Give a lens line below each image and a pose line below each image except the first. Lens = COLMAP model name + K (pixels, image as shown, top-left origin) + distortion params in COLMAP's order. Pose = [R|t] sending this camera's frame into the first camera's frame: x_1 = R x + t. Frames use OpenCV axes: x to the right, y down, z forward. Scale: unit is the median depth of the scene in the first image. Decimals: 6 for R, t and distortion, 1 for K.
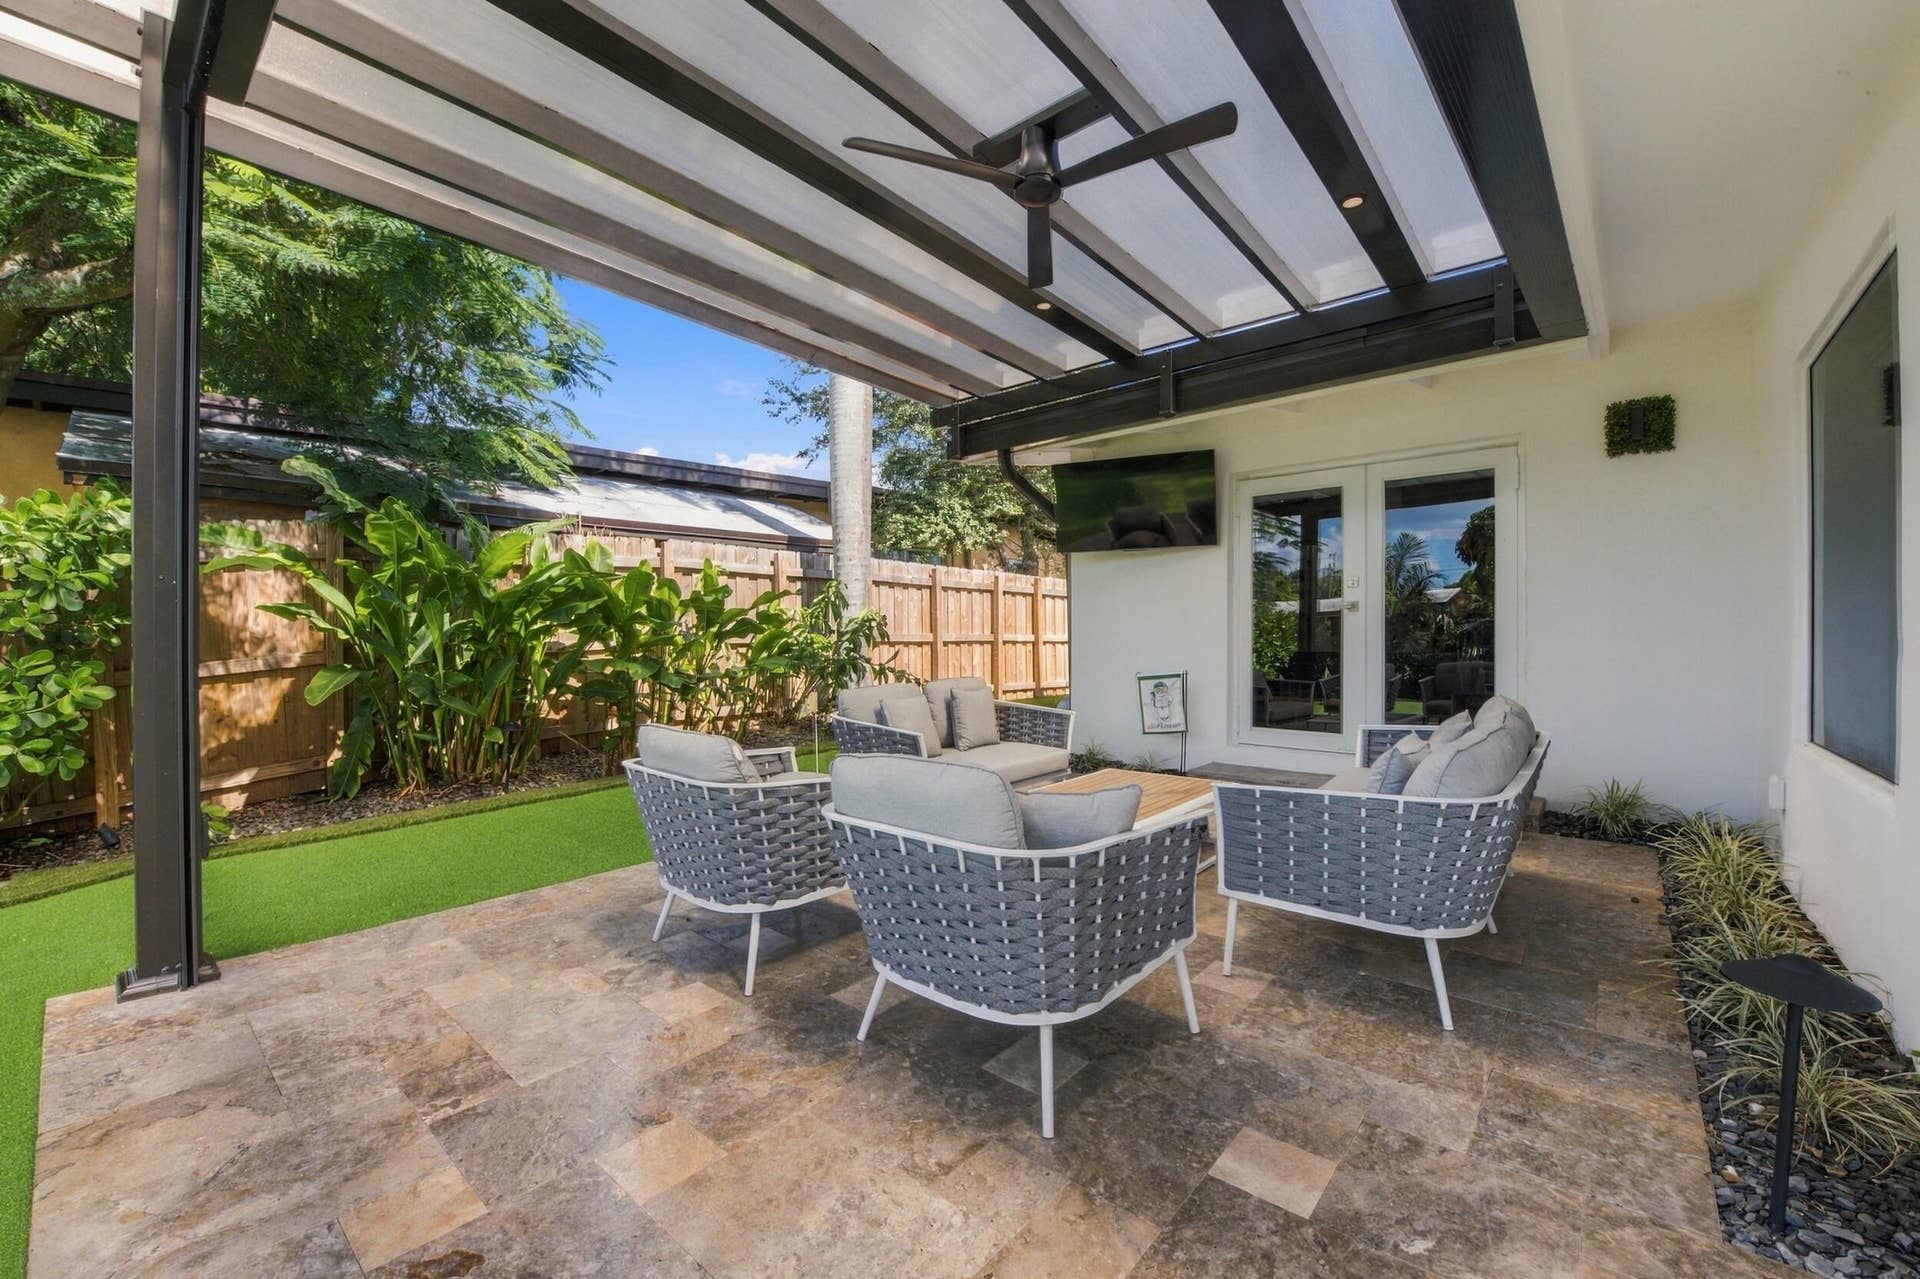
lens RADIAL K [[774.2, 0, 965.5], [0, 774.2, 639.4], [0, 0, 1]] dist [-0.016609, -0.002203]
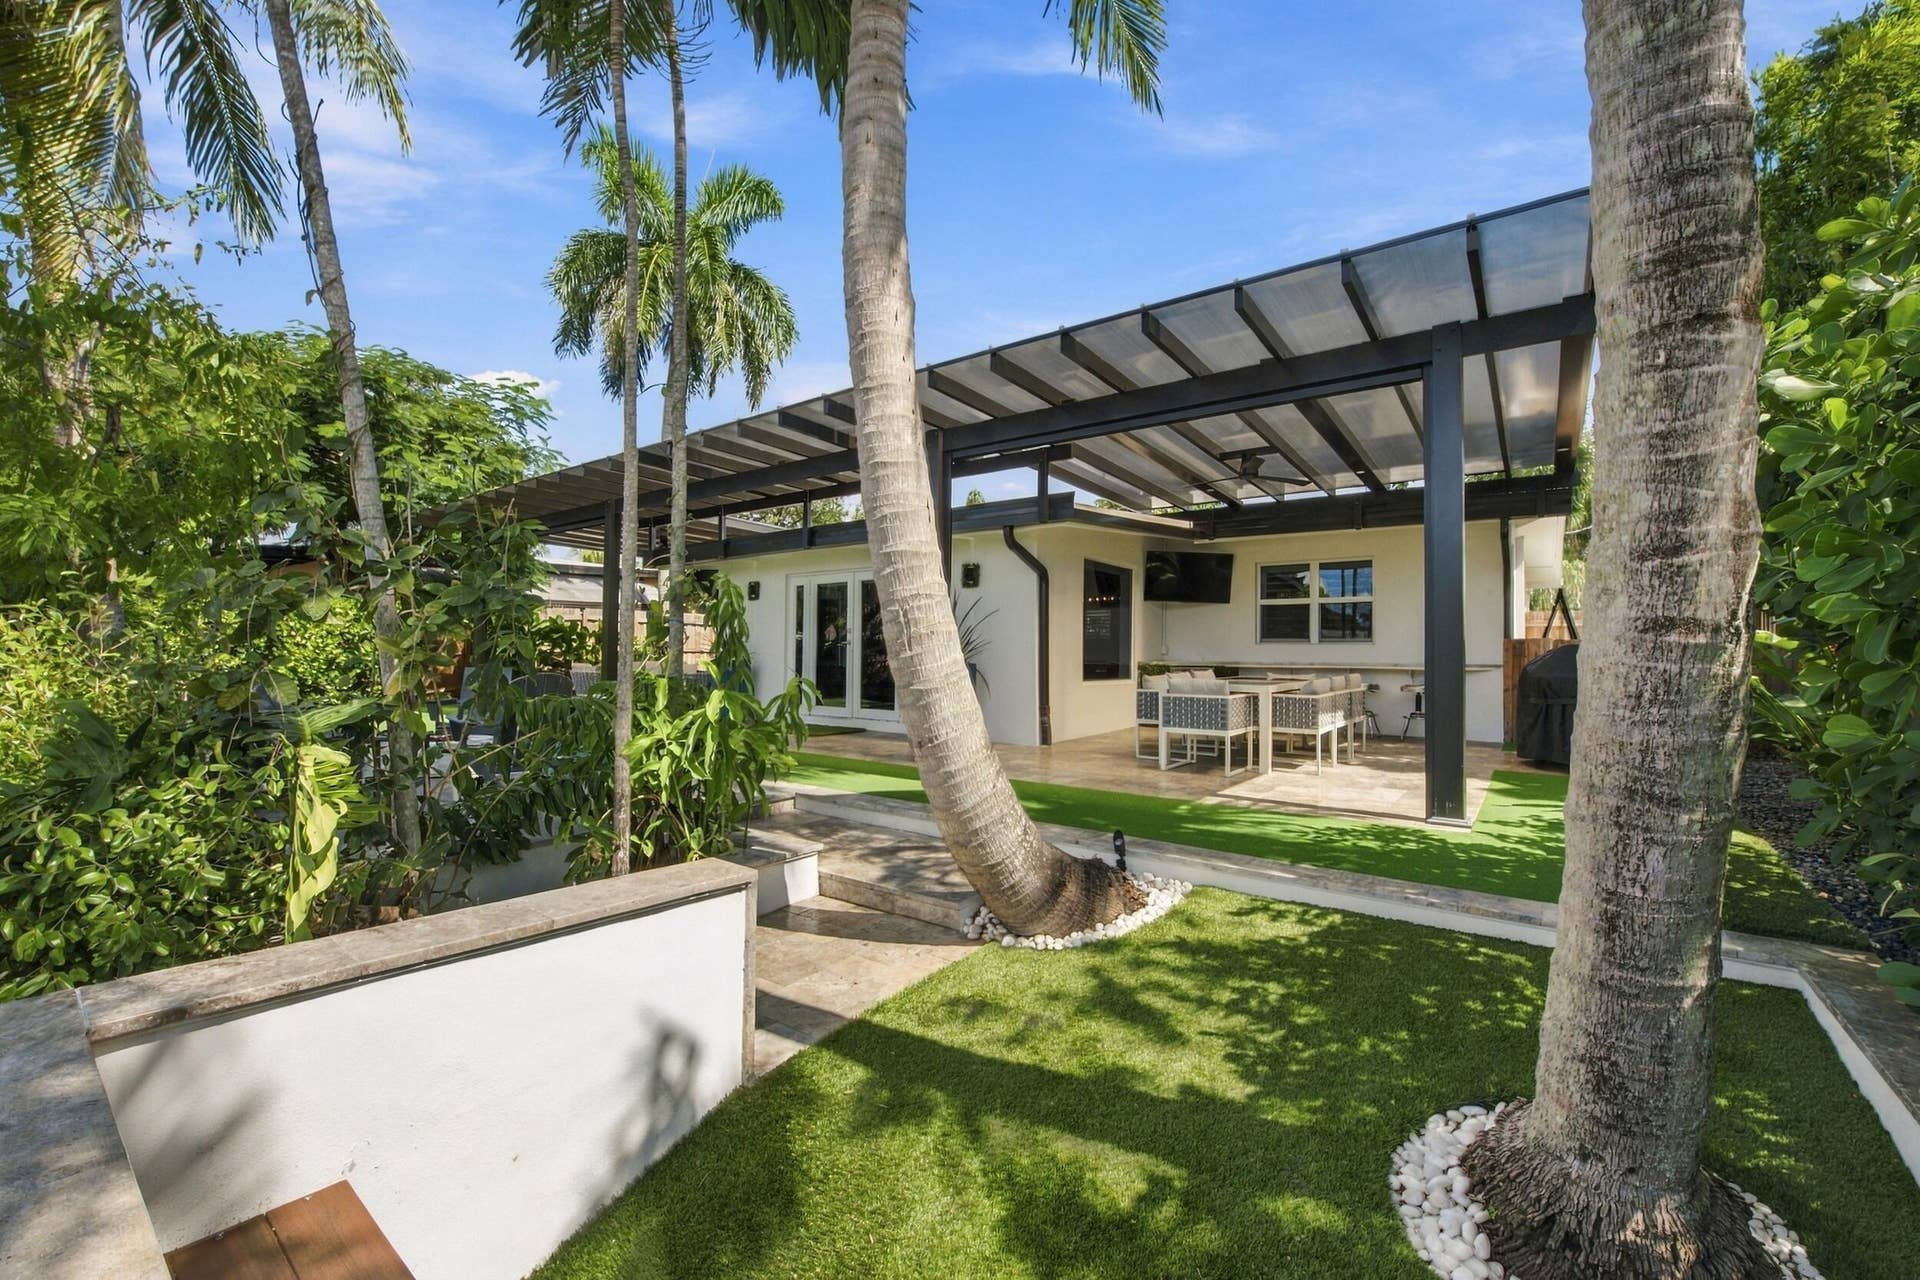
lens RADIAL K [[774.2, 0, 957.4], [0, 774.2, 631.7], [0, 0, 1]] dist [-0.016609, -0.002203]
pose [[0.997582, 0.011073, 0.068618, 0.880524], [-0.008546, 0.999278, -0.037010, 0.038085], [-0.068978, 0.036334, 0.996956, -2.142984]]
